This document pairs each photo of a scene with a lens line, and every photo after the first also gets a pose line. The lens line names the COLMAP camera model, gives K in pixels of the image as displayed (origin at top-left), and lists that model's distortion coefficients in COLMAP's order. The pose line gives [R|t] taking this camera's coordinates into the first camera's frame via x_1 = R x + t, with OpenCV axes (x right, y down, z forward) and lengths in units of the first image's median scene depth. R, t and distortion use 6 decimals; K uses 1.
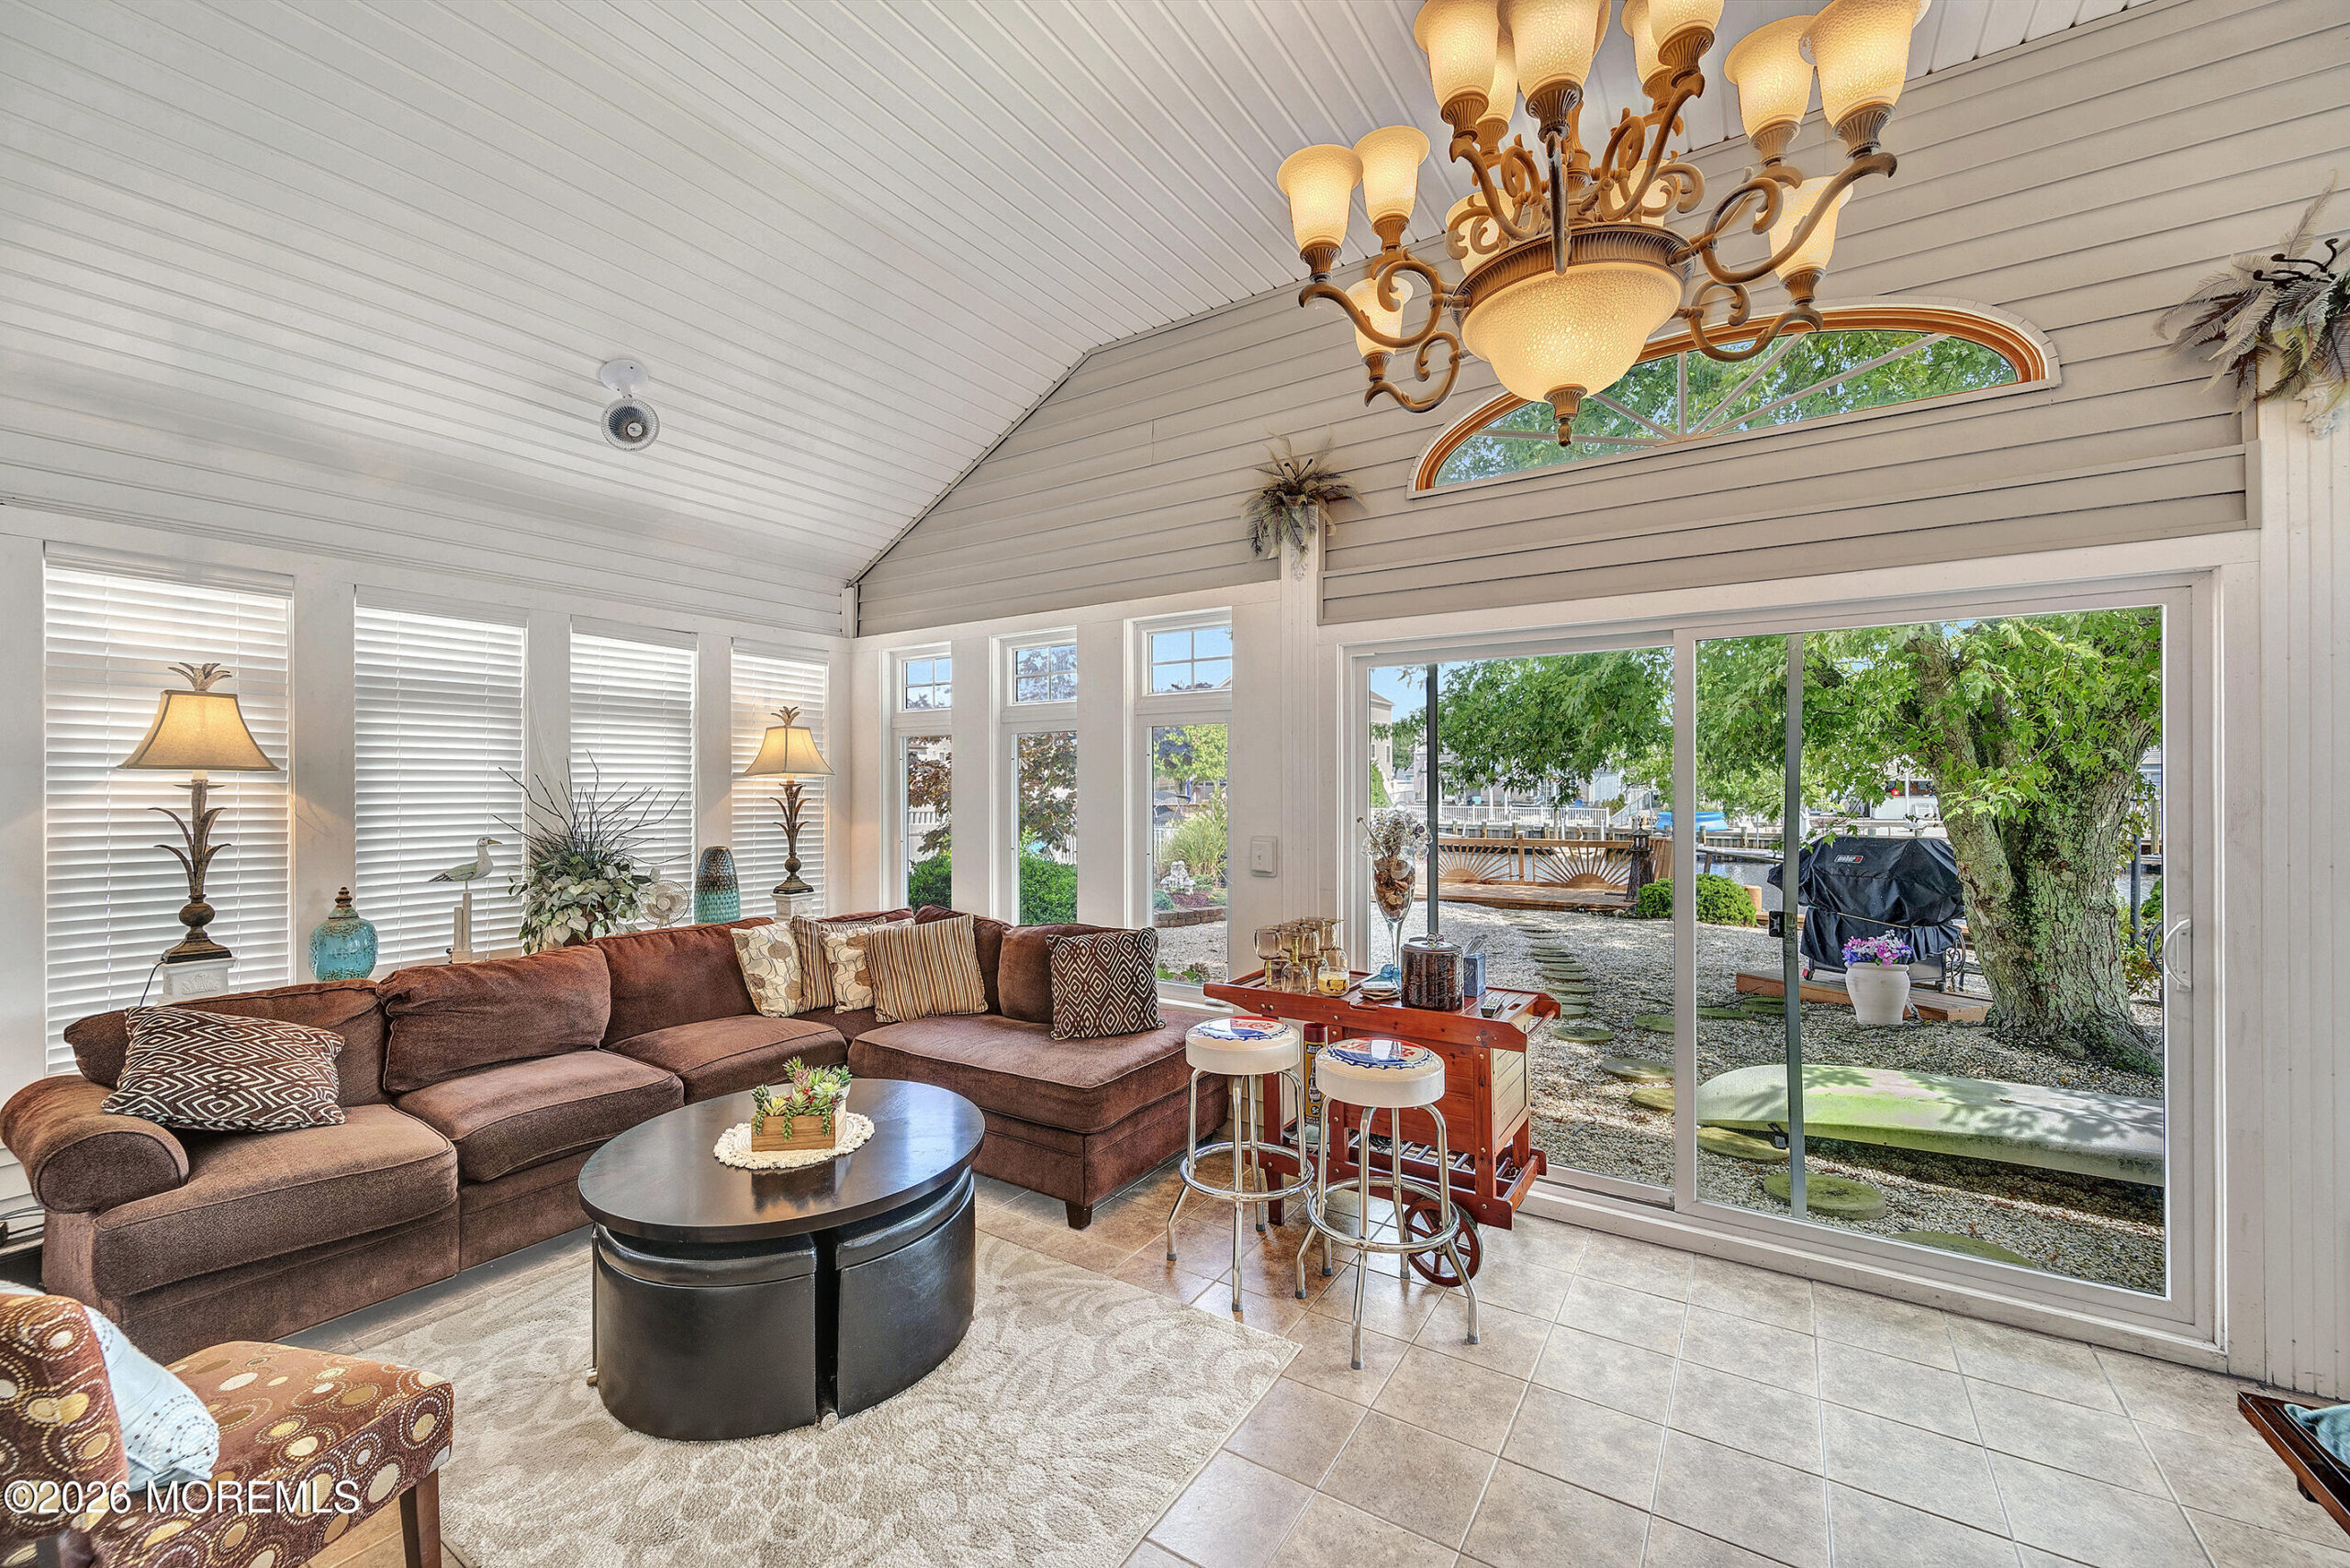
lens RADIAL K [[921.4, 0, 1182.4], [0, 921.4, 785.8], [0, 0, 1]] dist [-0.001291, -0.000006]
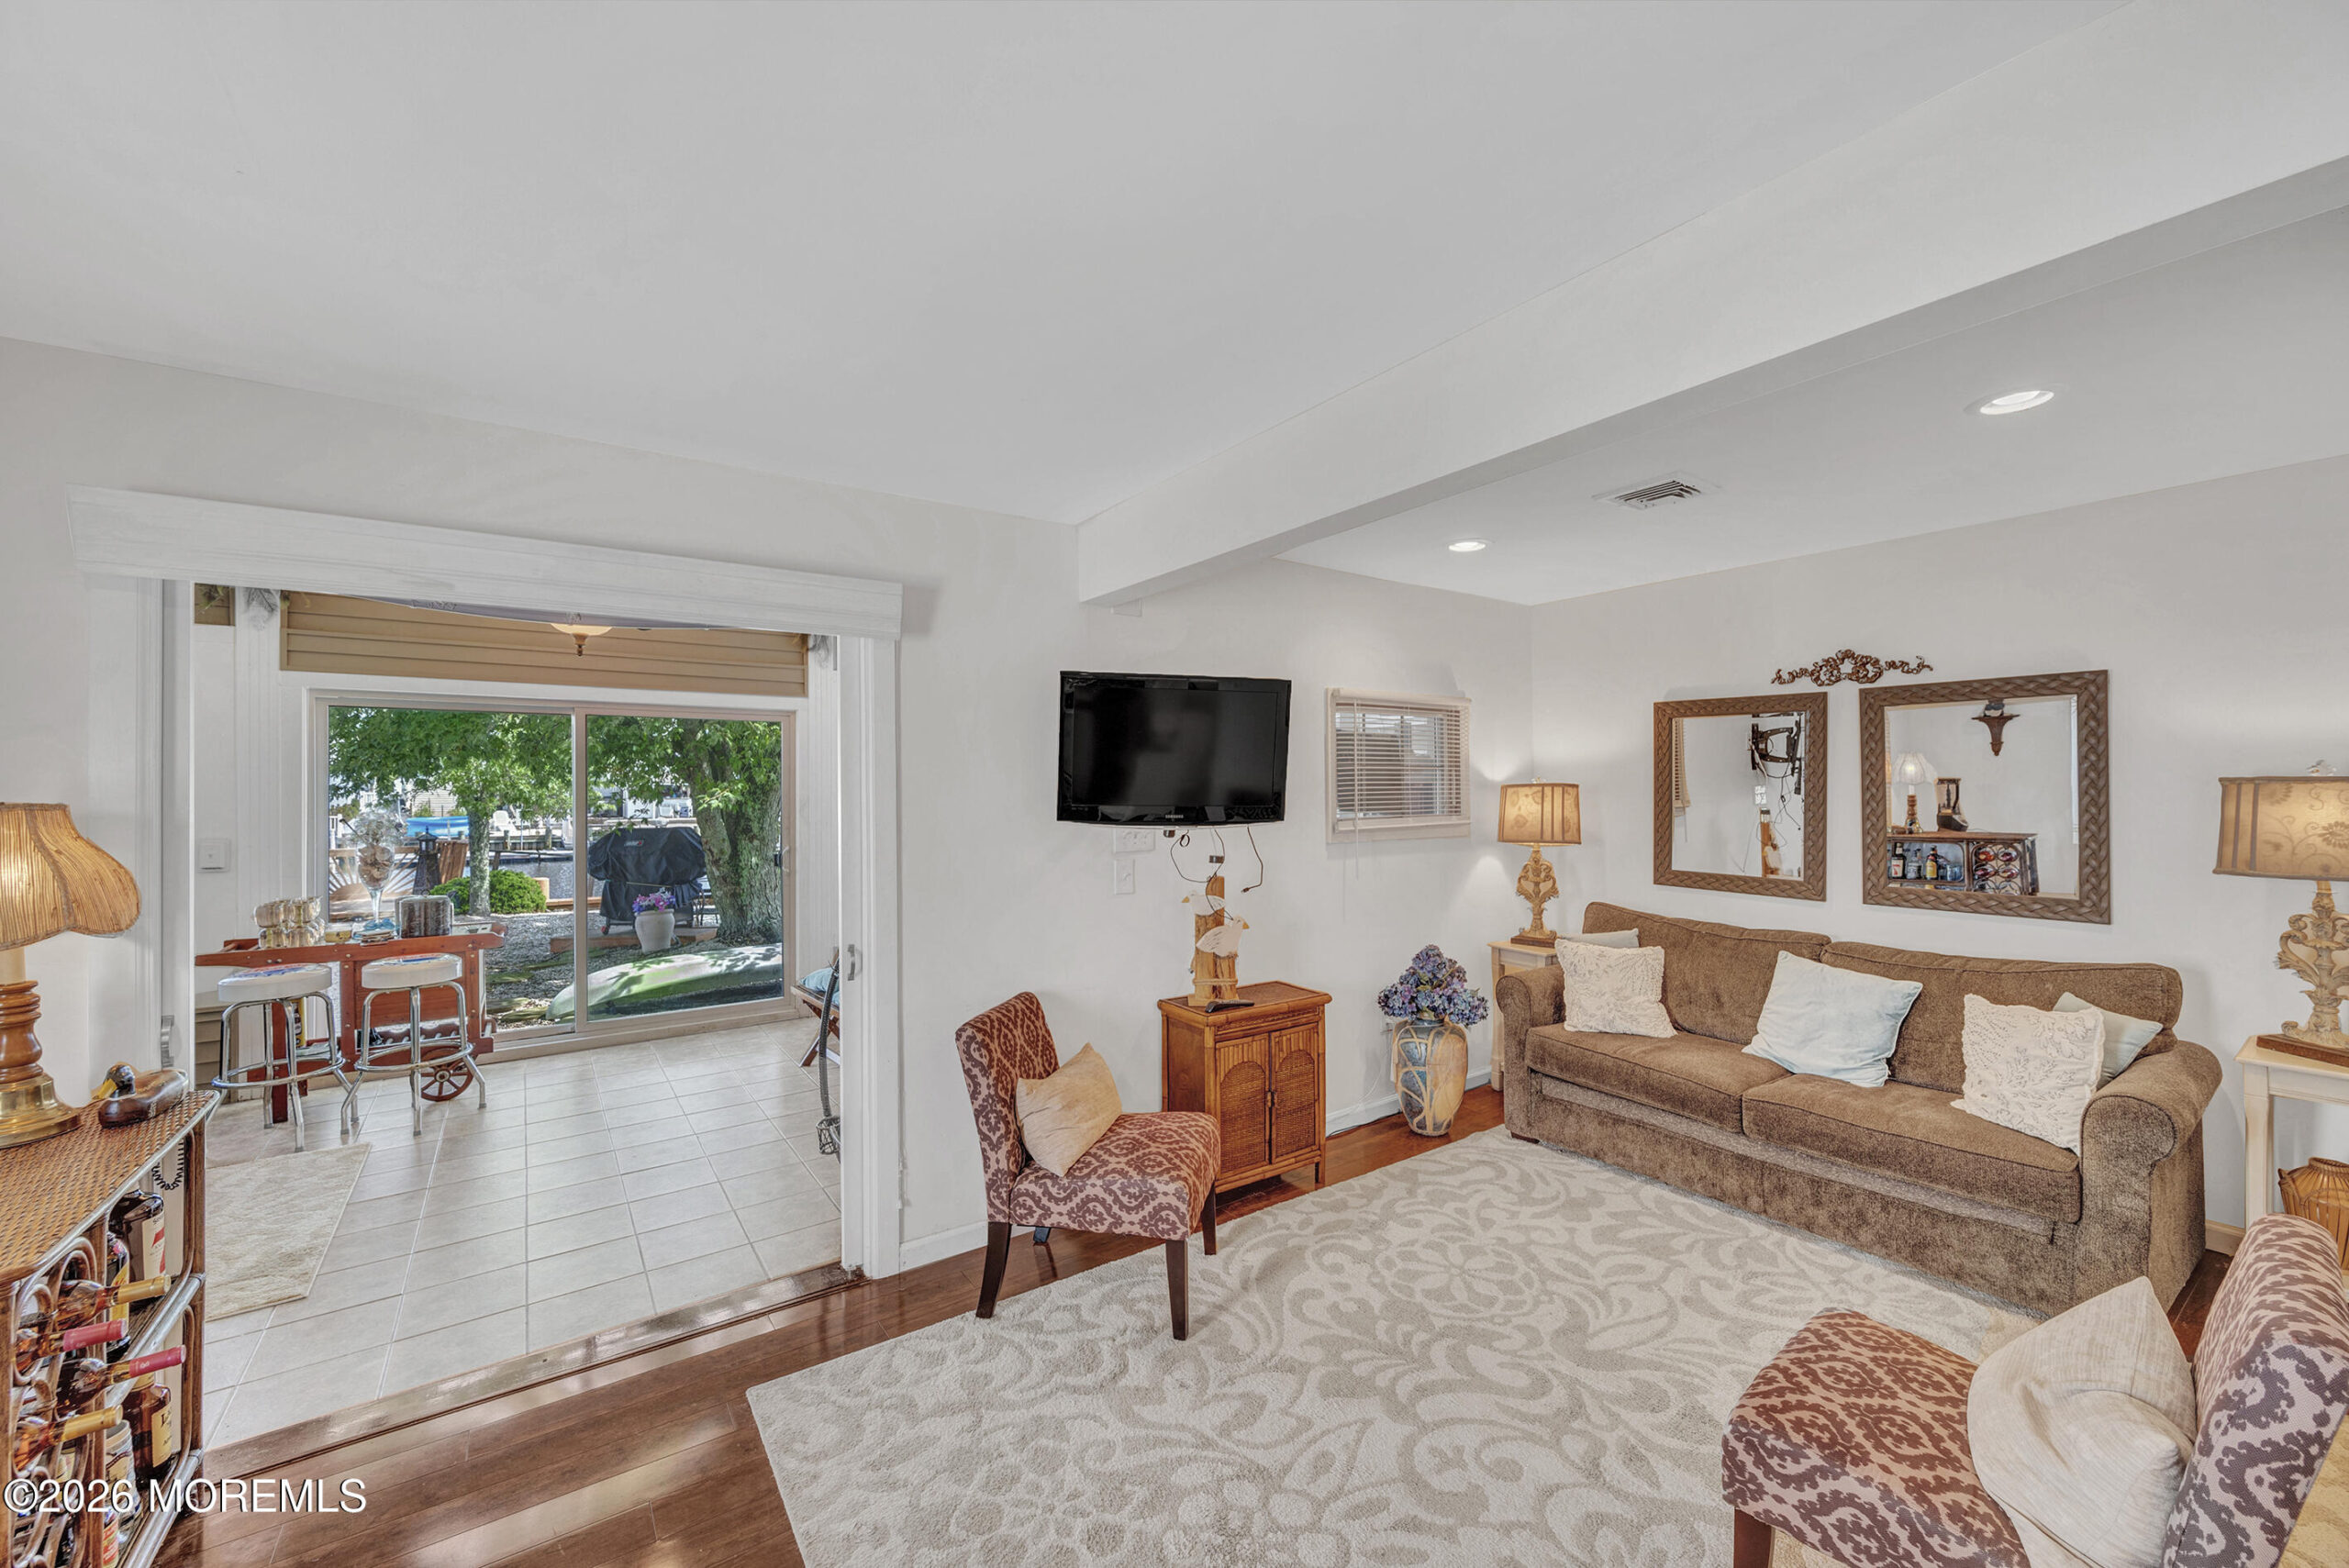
lens RADIAL K [[921.0, 0, 1181.9], [0, 921.0, 785.8], [0, 0, 1]] dist [-0.001291, -0.000006]
pose [[0.370473, 0.002420, 0.928840, -0.395406], [-0.000148, 0.999997, -0.002546, -0.007984], [-0.928843, 0.000805, 0.370473, -0.433988]]
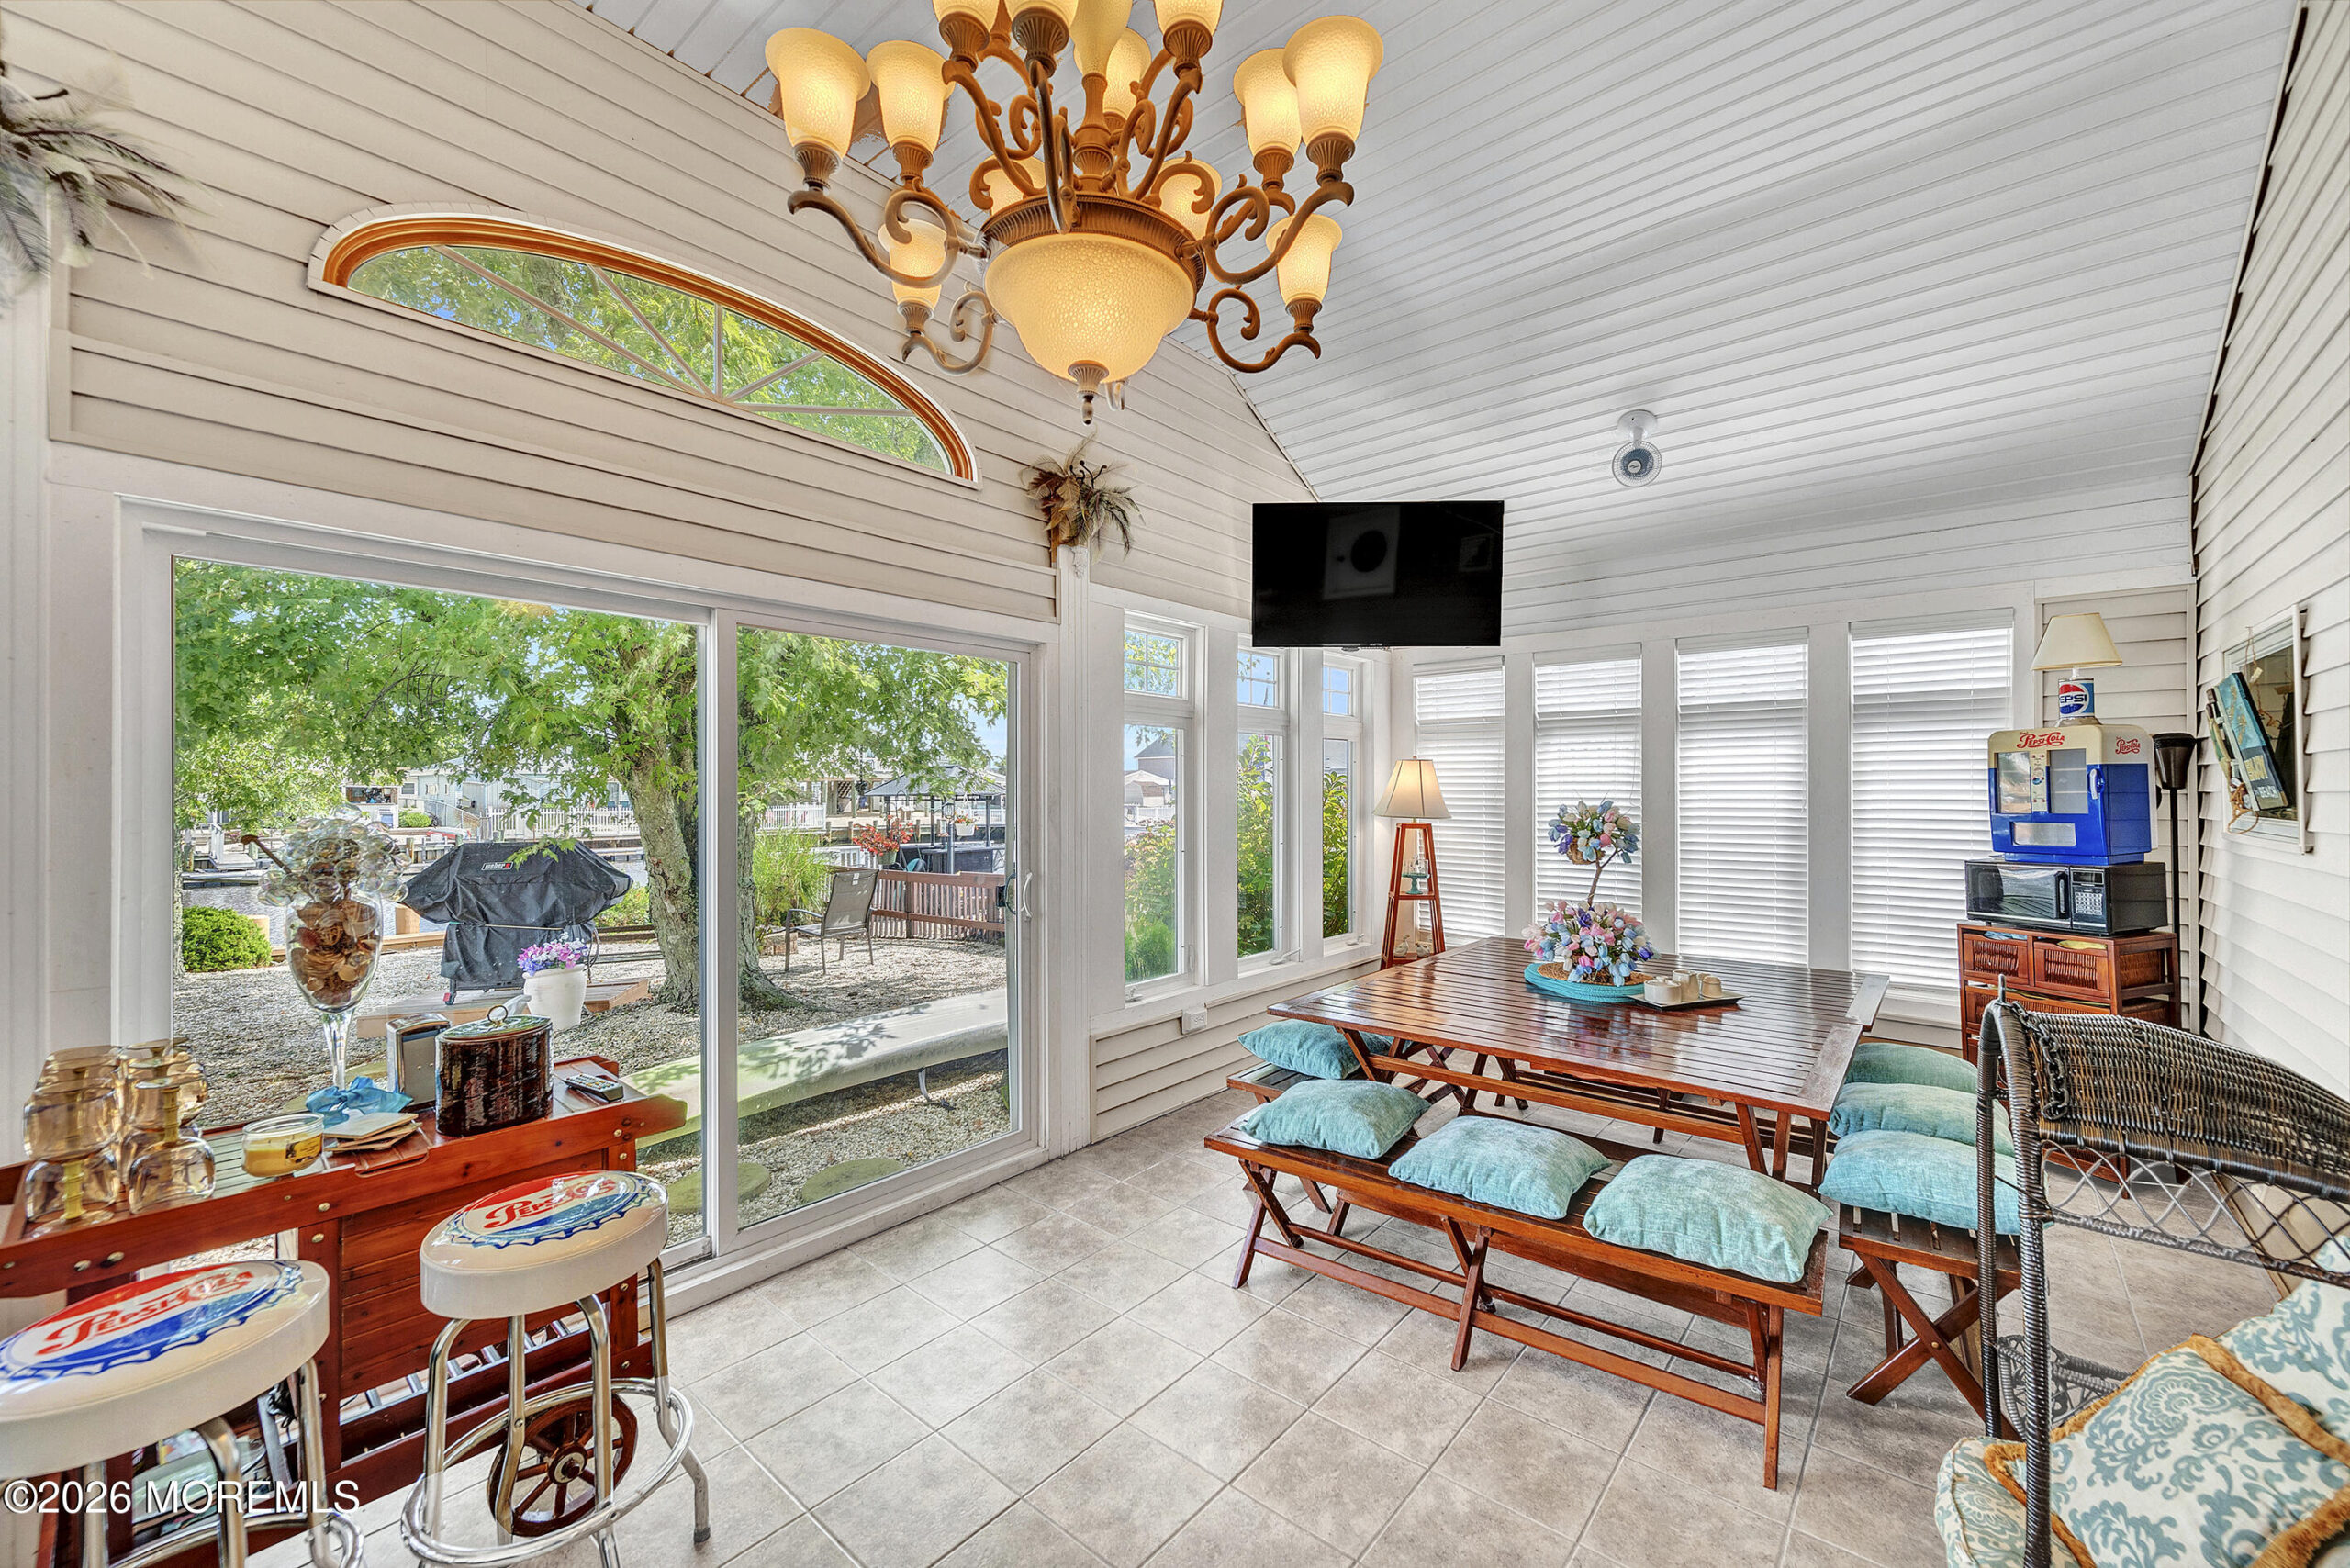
lens RADIAL K [[921.4, 0, 1182.4], [0, 921.4, 785.8], [0, 0, 1]] dist [-0.001291, -0.000006]
pose [[0.136511, 0.007278, 0.990612, -0.168549], [0.000698, 0.999972, -0.007442, 0.006213], [-0.990638, 0.001707, 0.136502, 0.244639]]
